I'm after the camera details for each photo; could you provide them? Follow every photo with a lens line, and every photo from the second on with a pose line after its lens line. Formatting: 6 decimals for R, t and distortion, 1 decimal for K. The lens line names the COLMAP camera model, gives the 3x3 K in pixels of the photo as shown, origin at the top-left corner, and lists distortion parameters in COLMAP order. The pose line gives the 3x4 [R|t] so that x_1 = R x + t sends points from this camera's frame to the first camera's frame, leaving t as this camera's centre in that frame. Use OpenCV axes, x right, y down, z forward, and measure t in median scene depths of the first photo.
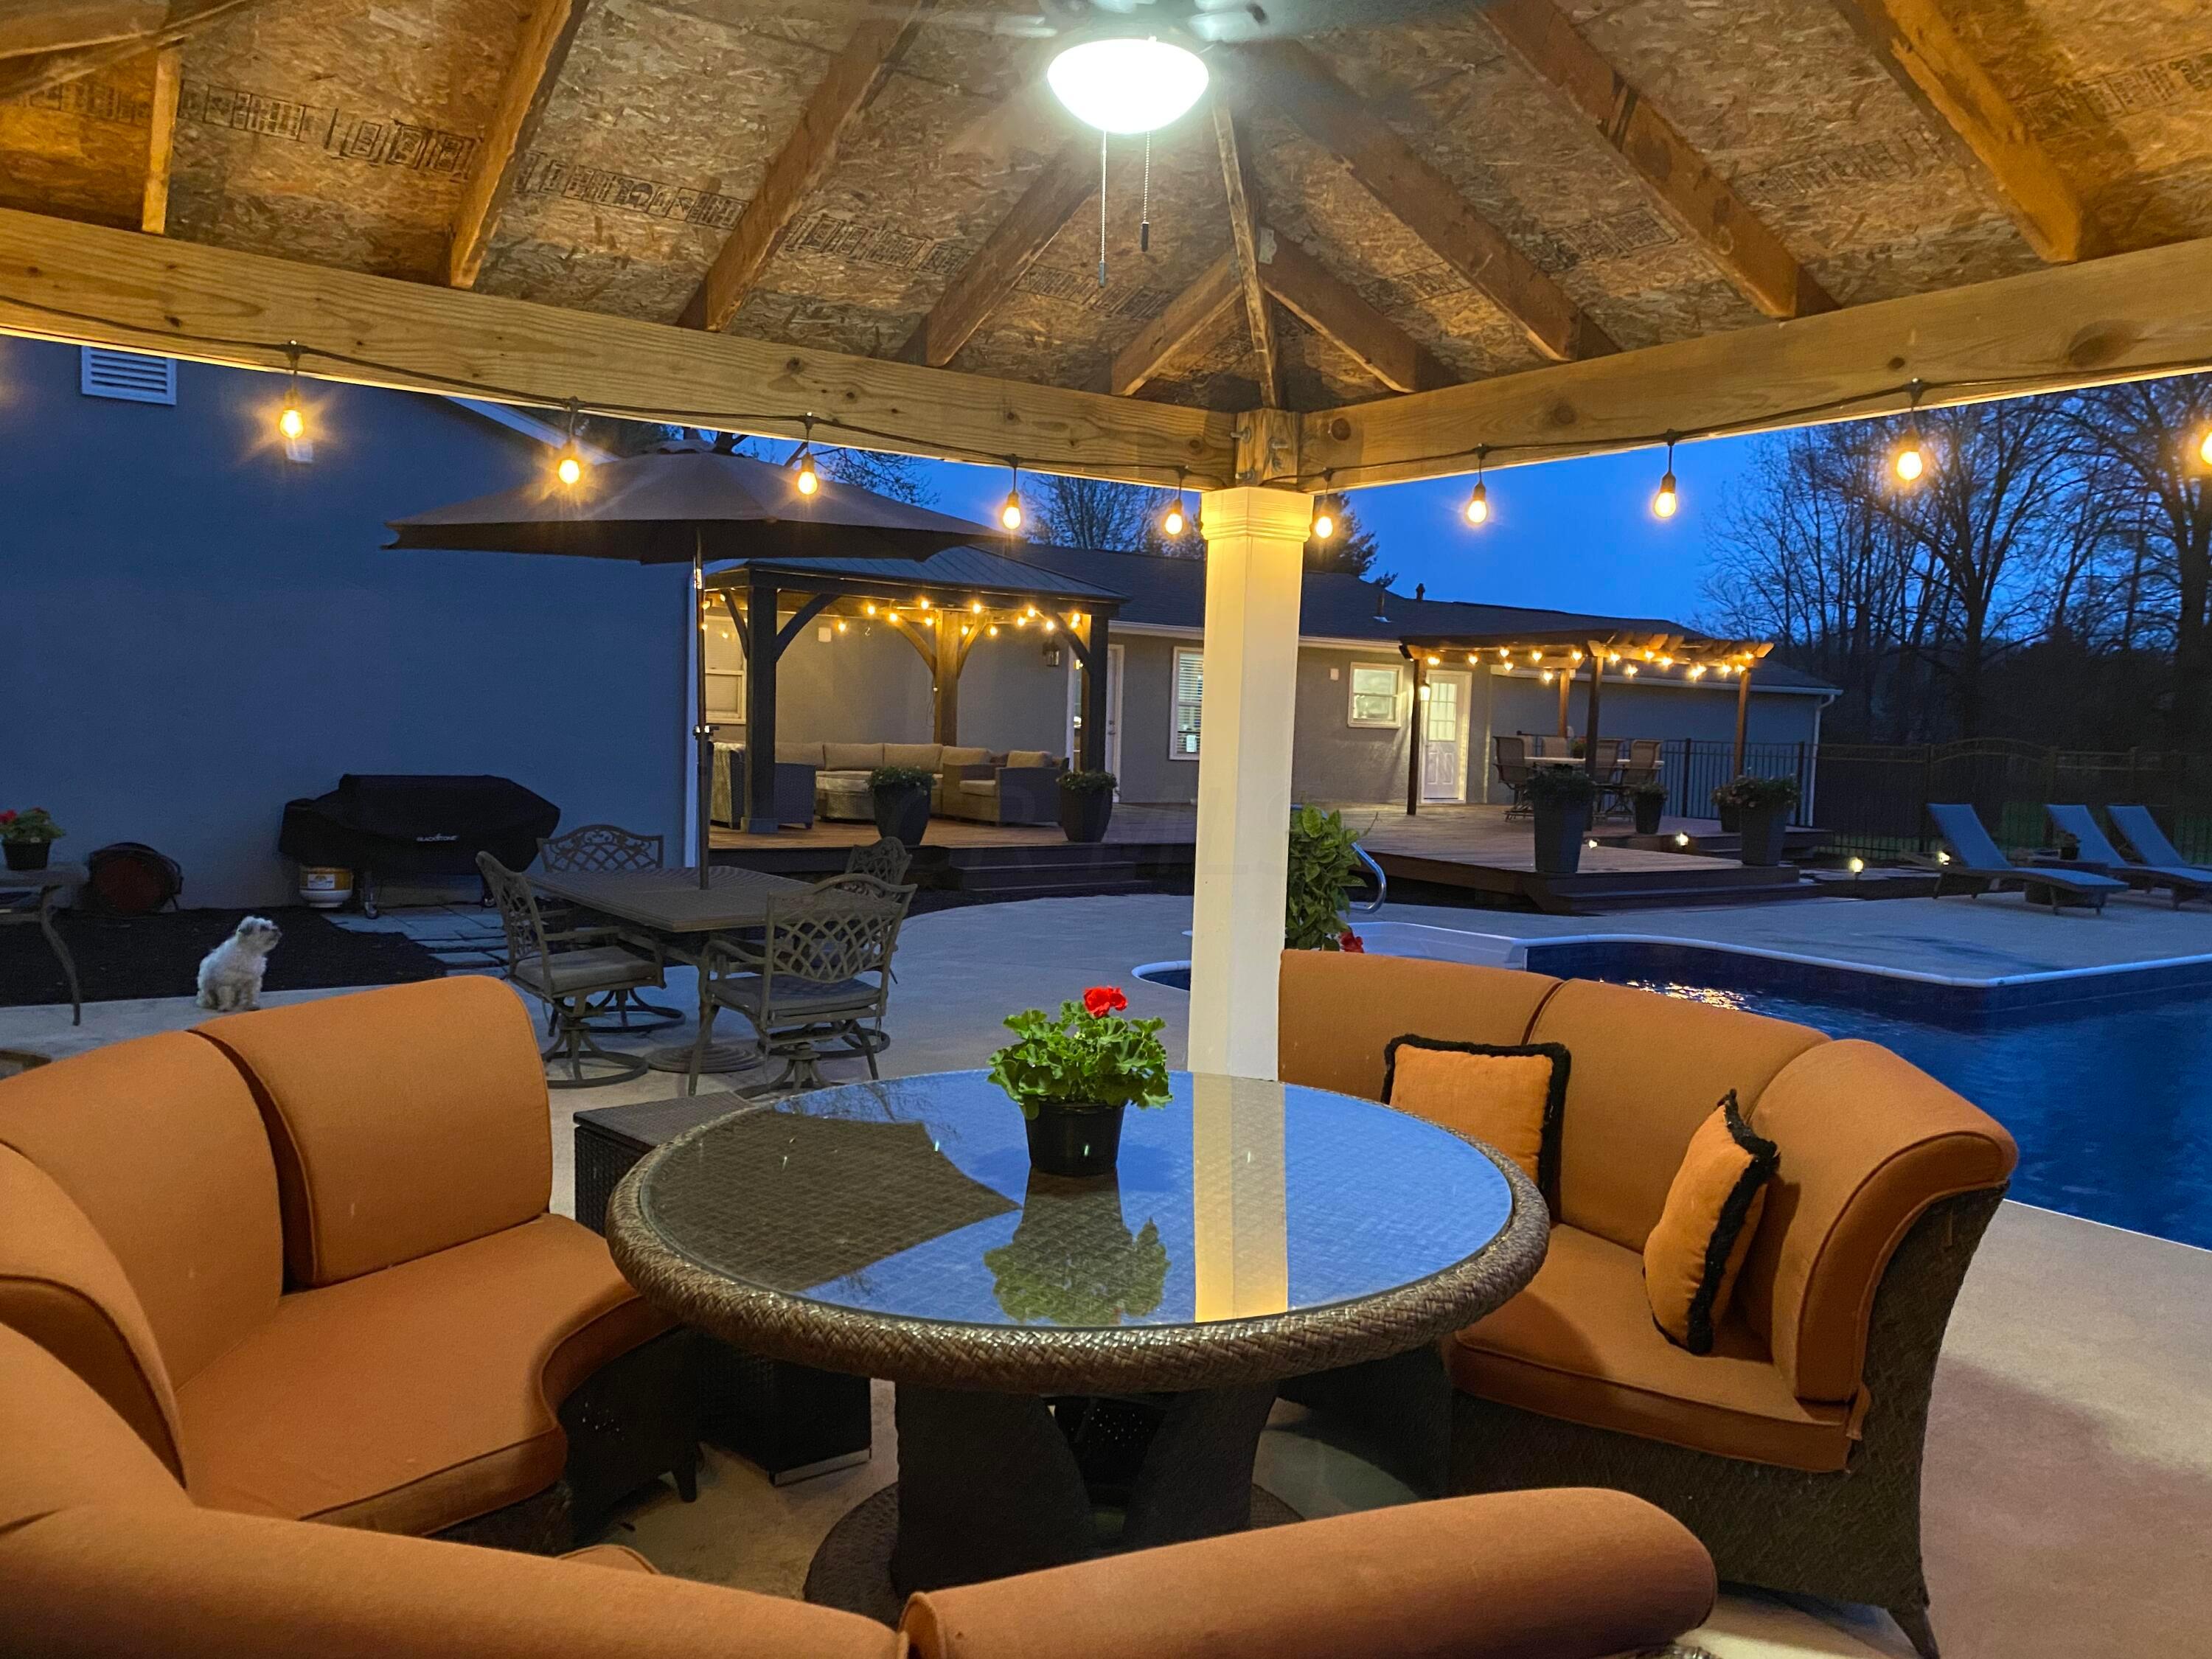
lens RADIAL K [[1680.0, 0, 1100.5], [0, 1680.0, 847.0], [0, 0, 1]] dist [0.019200, -0.005912]
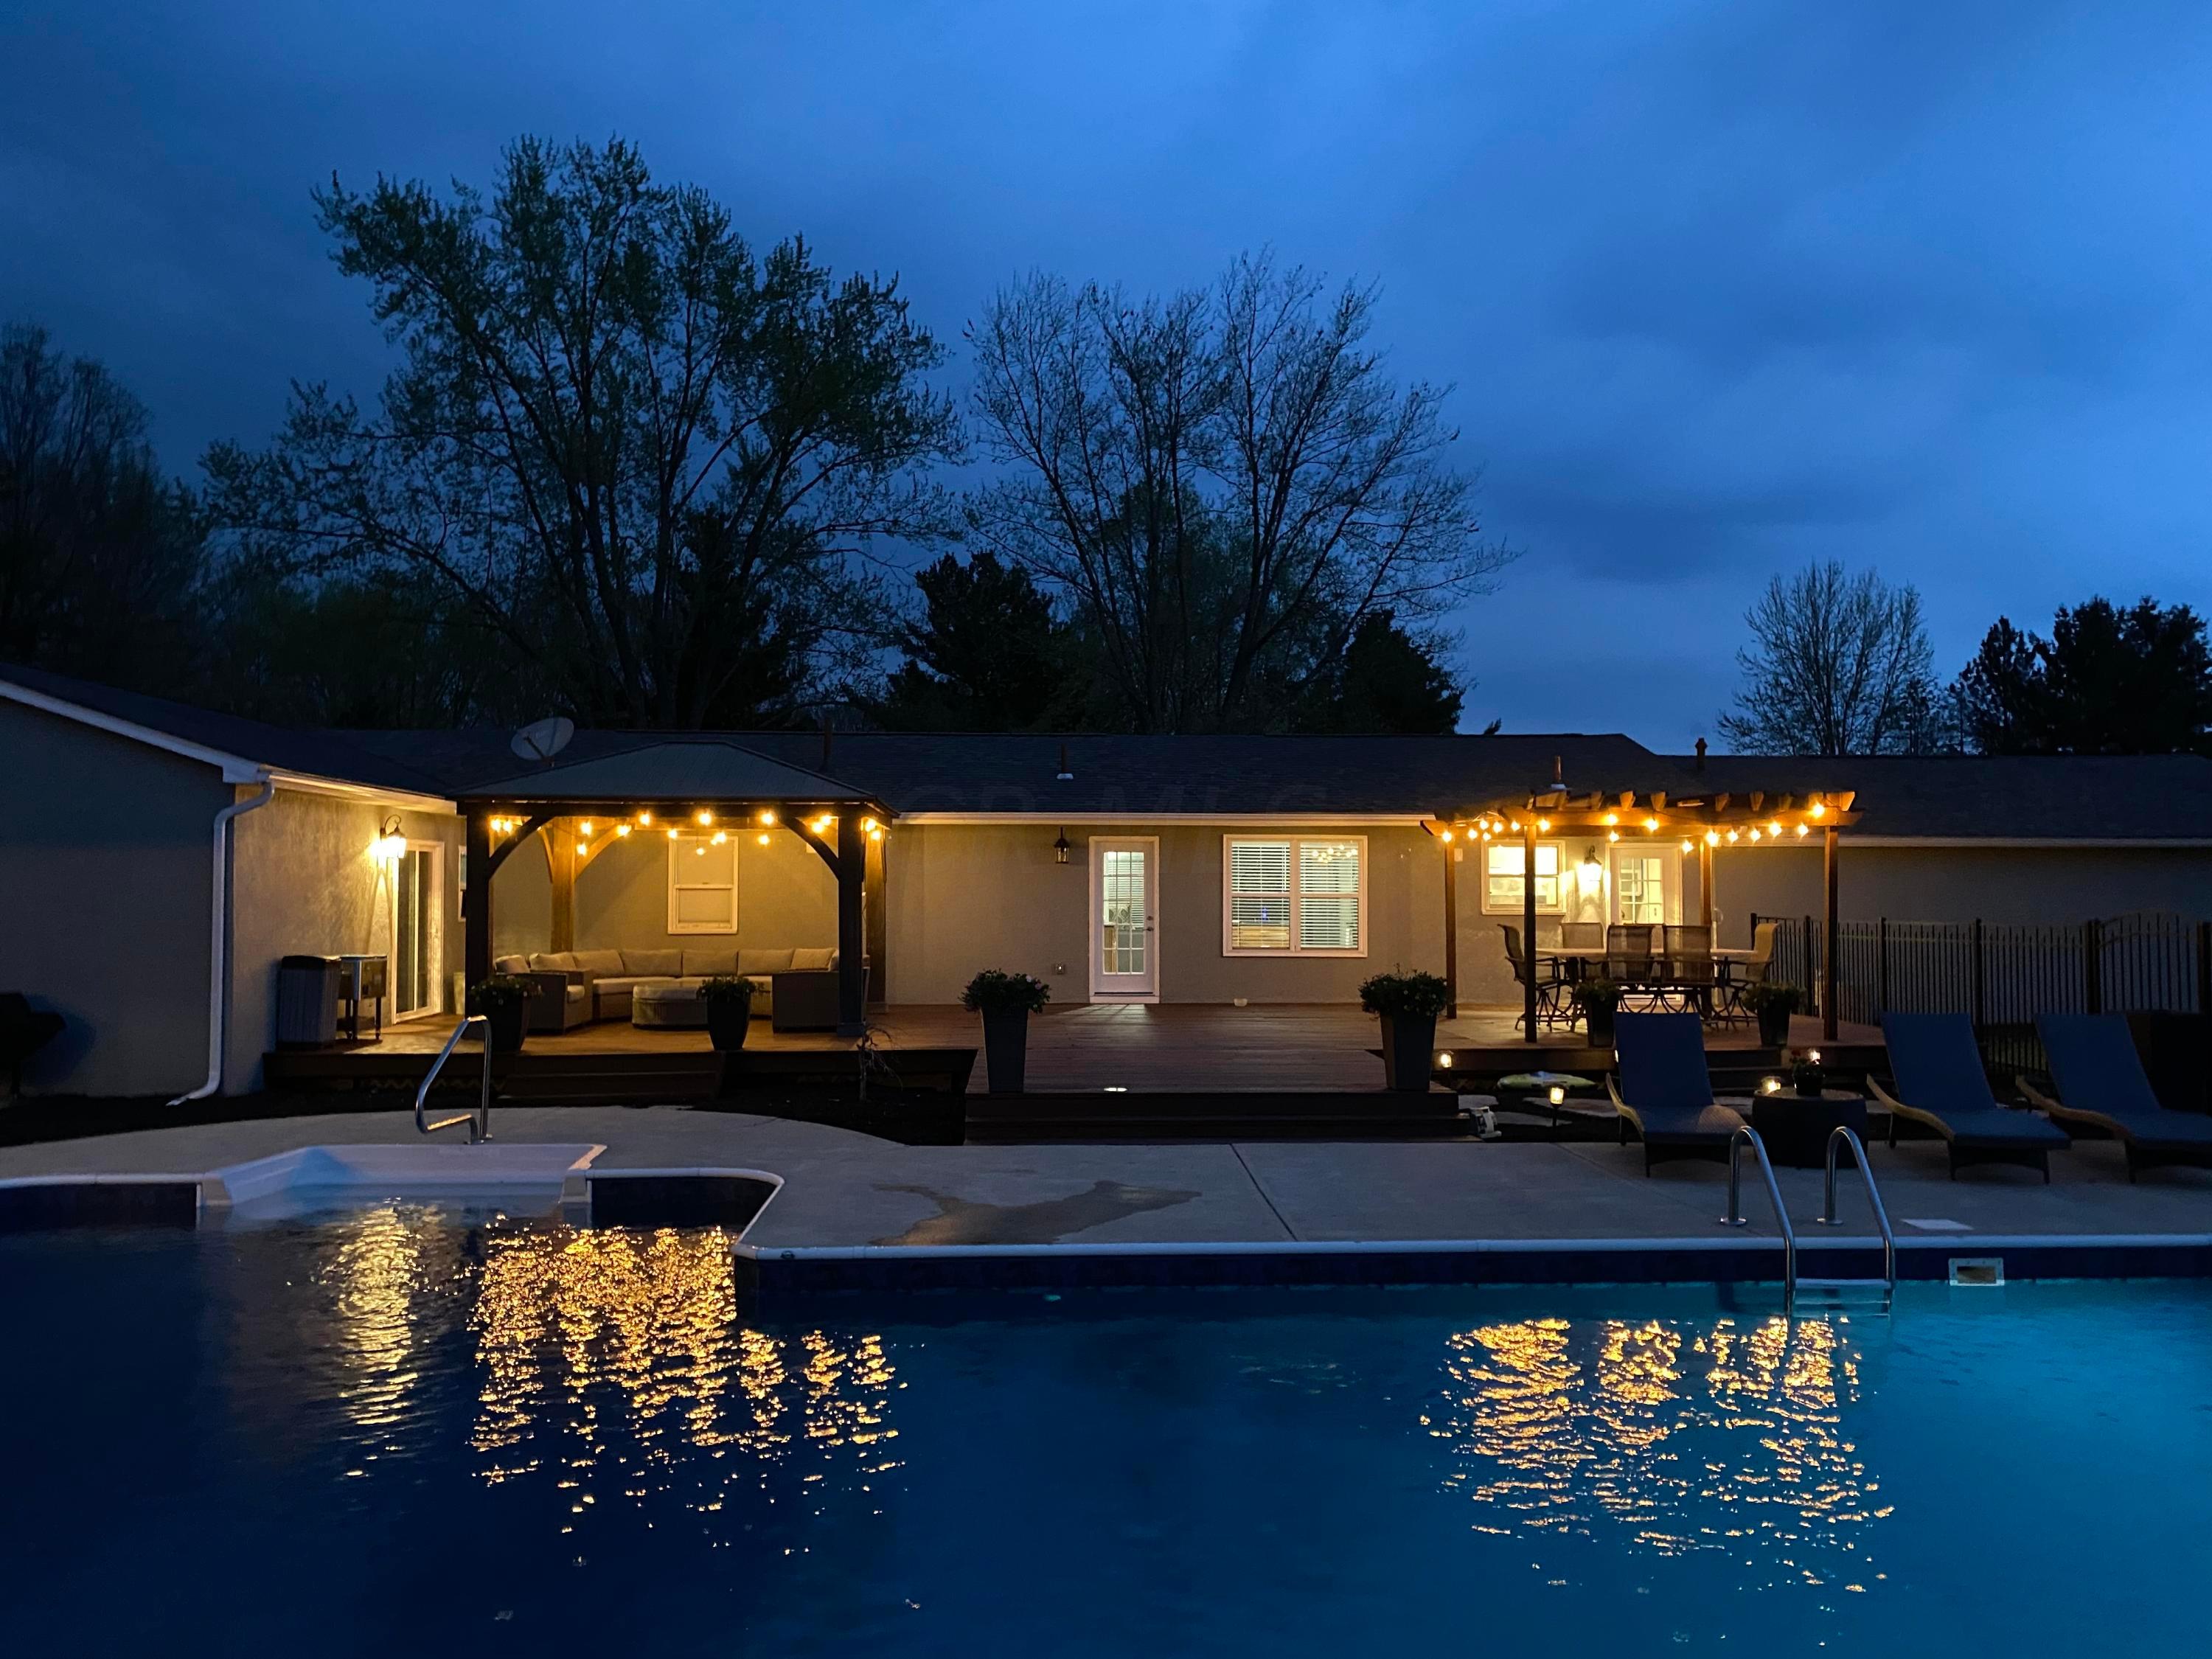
lens RADIAL K [[1680.0, 0, 1100.5], [0, 1680.0, 847.0], [0, 0, 1]] dist [0.019200, -0.005912]
pose [[0.860894, -0.046602, -0.506645, 0.614130], [-0.010996, 0.993860, -0.110101, -0.012840], [0.508665, 0.100356, 0.855096, 0.243149]]
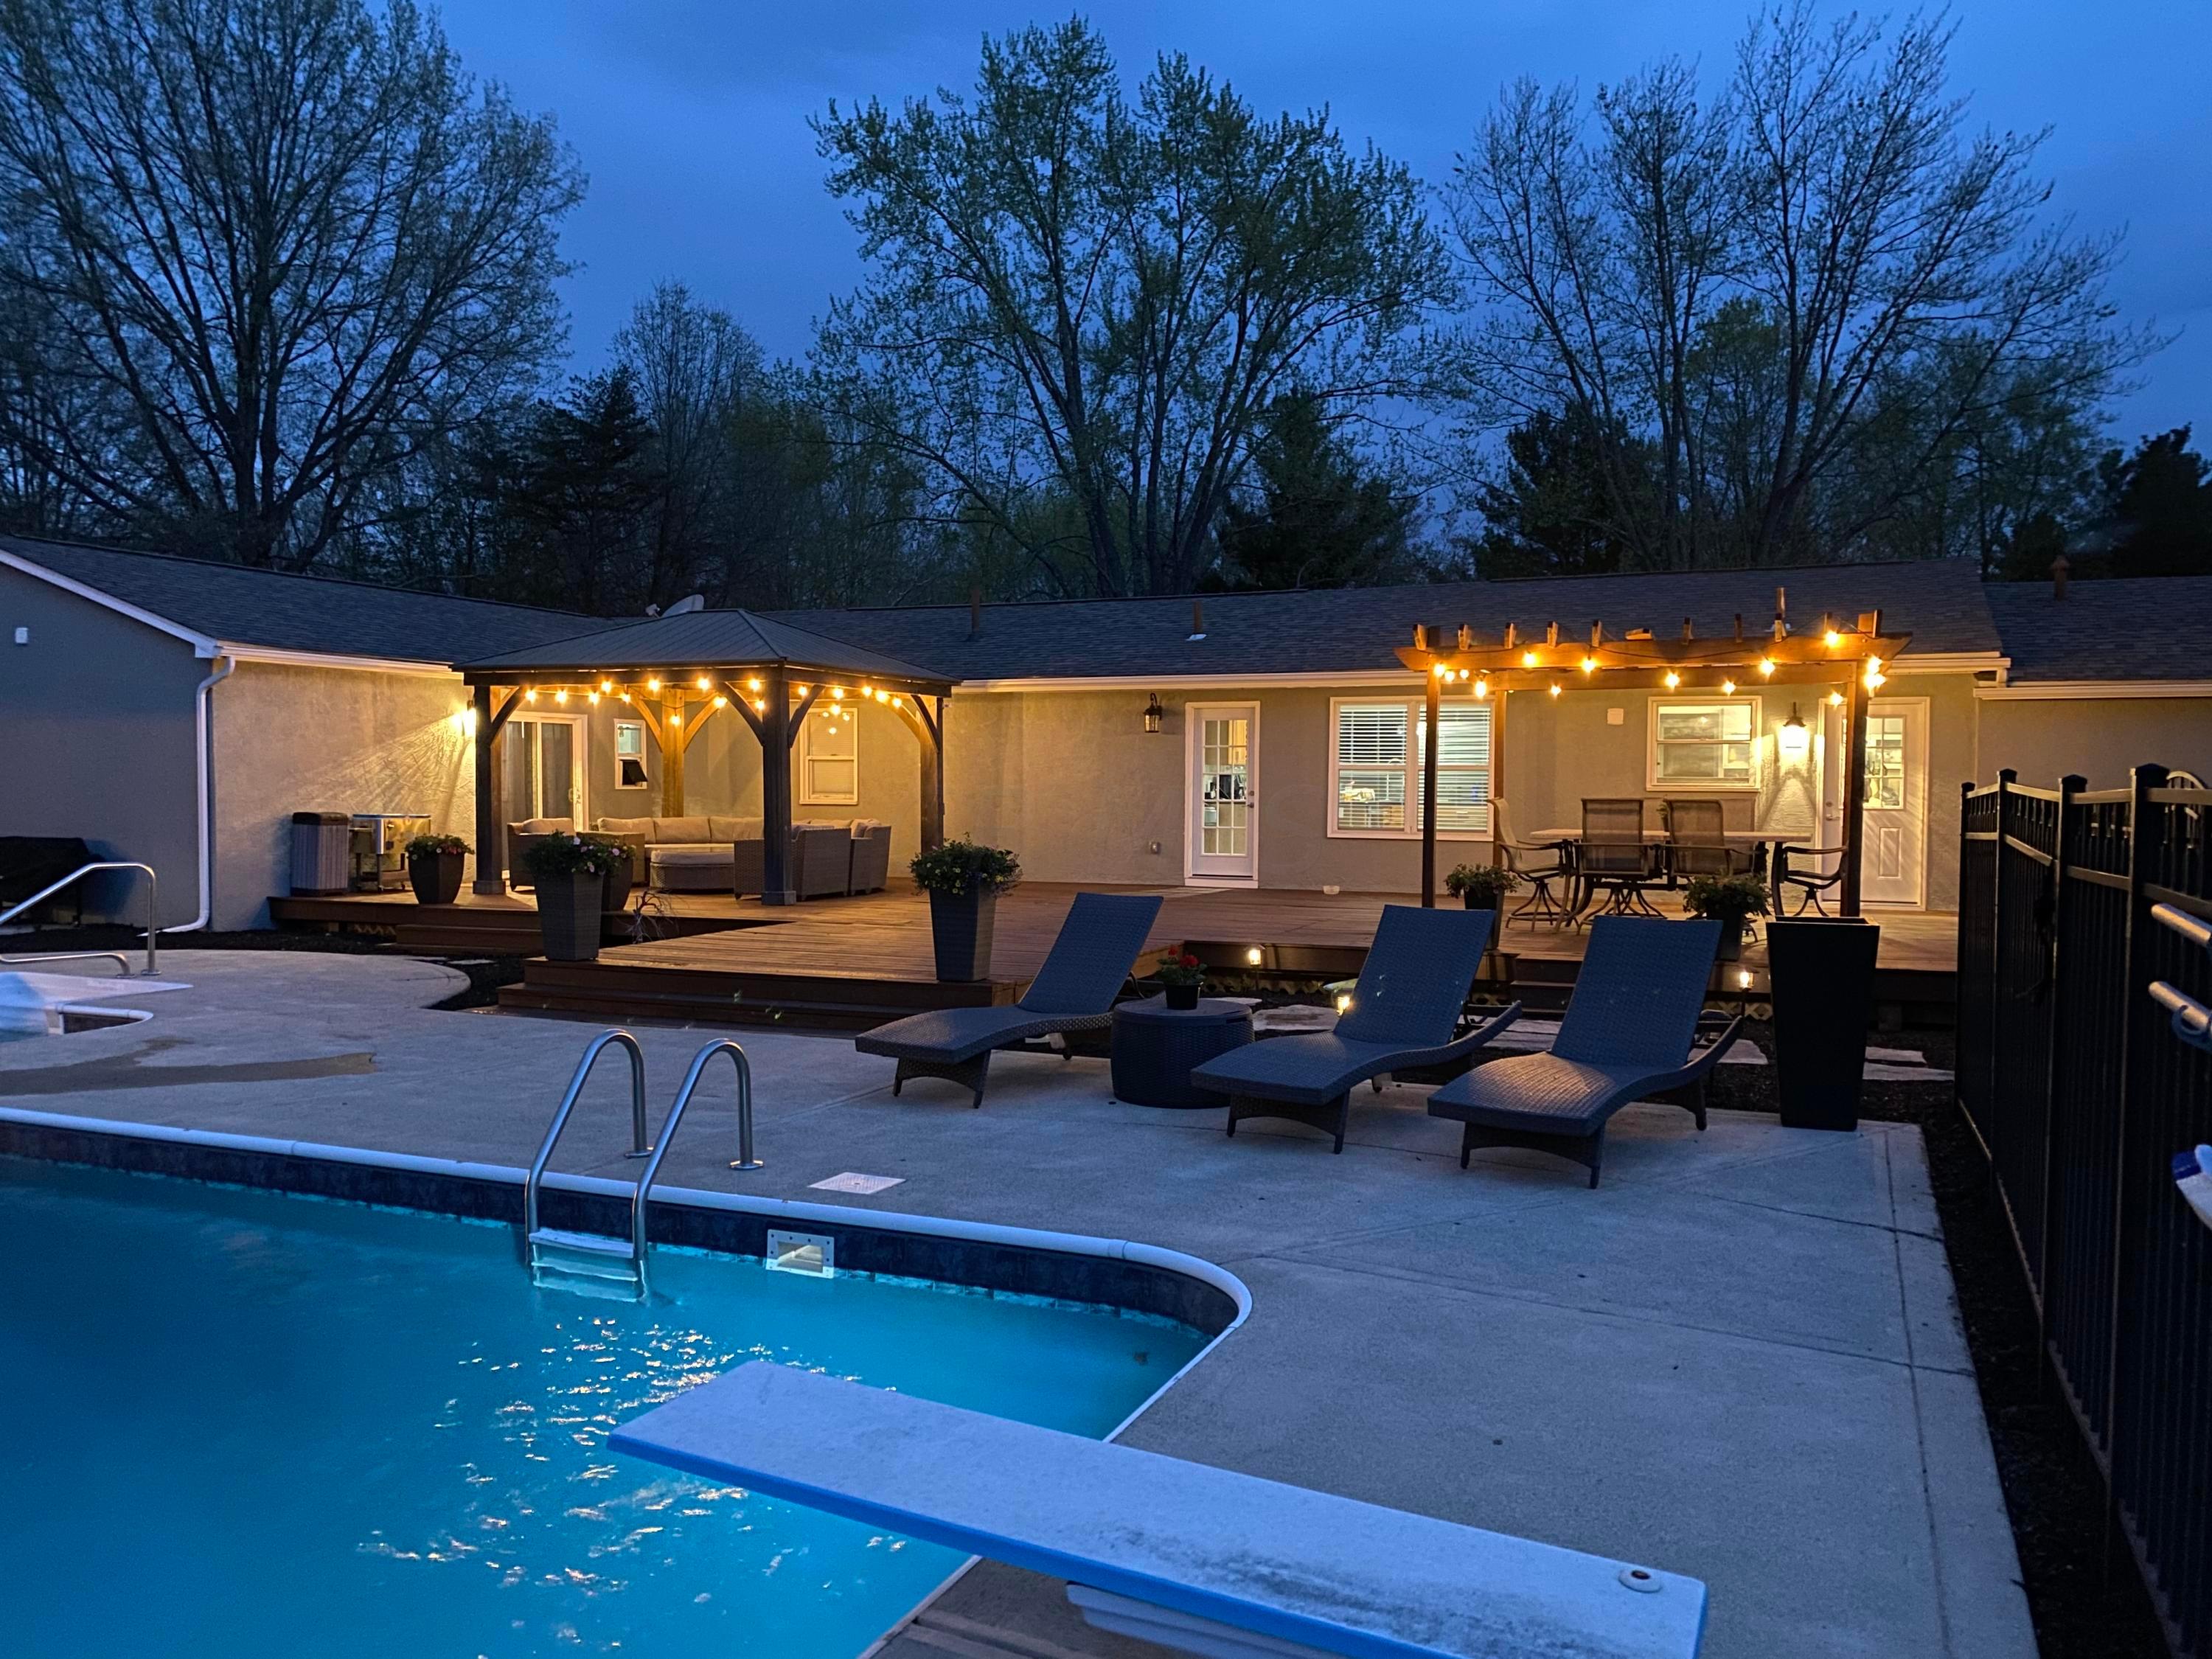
lens RADIAL K [[1680.0, 0, 1100.5], [0, 1680.0, 847.0], [0, 0, 1]] dist [0.019200, -0.005912]
pose [[0.542896, 0.001894, -0.839798, 0.885764], [-0.052707, 0.998103, -0.031822, -0.021529], [0.838144, 0.061539, 0.541966, 0.642681]]
